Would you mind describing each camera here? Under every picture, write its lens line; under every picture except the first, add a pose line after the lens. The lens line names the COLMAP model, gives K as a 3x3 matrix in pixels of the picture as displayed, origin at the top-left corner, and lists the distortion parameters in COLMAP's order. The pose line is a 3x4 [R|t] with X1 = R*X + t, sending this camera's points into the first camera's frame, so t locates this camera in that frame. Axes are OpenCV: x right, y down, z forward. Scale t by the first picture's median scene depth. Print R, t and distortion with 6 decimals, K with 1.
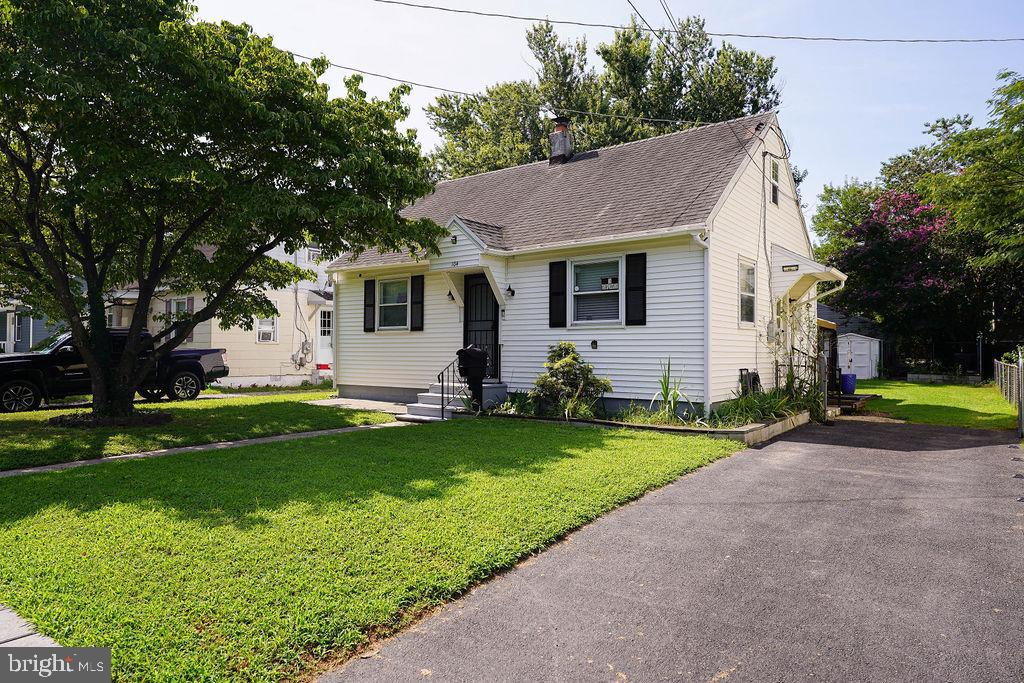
lens RADIAL K [[645.9, 0, 509.5], [0, 645.9, 344.4], [0, 0, 1]] dist [0.018261, 0.000755]
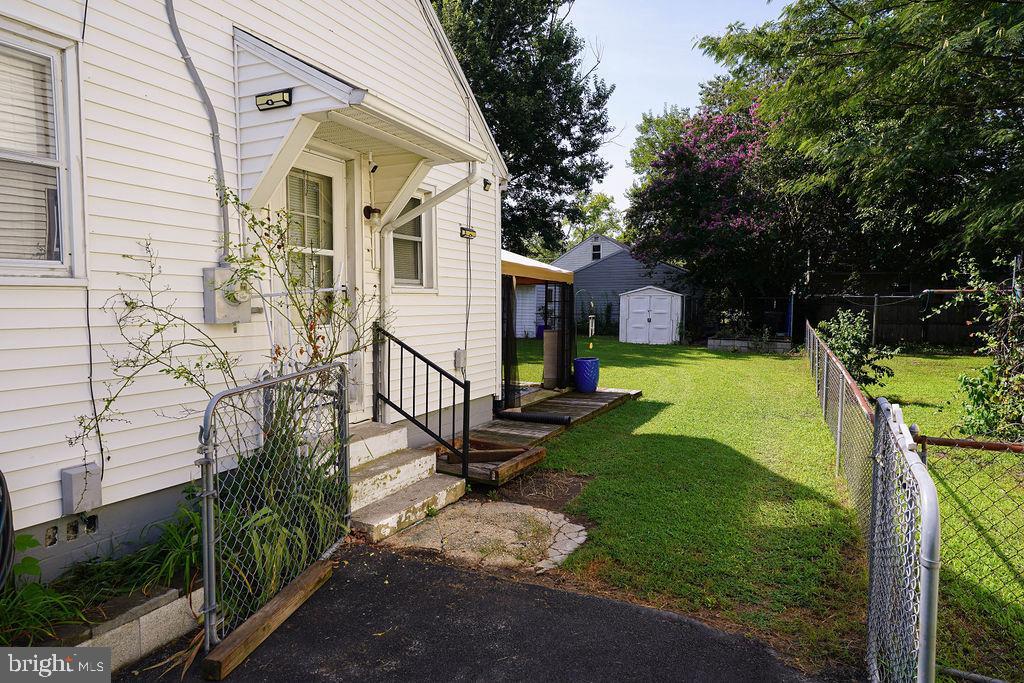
lens RADIAL K [[629.3, 0, 510.2], [0, 629.3, 344.7], [0, 0, 1]] dist [0.006765, 0.000659]
pose [[0.980366, -0.013818, 0.196700, 0.206084], [-0.002250, 0.996693, 0.081230, -0.008206], [-0.197172, -0.080078, 0.977093, 0.276027]]
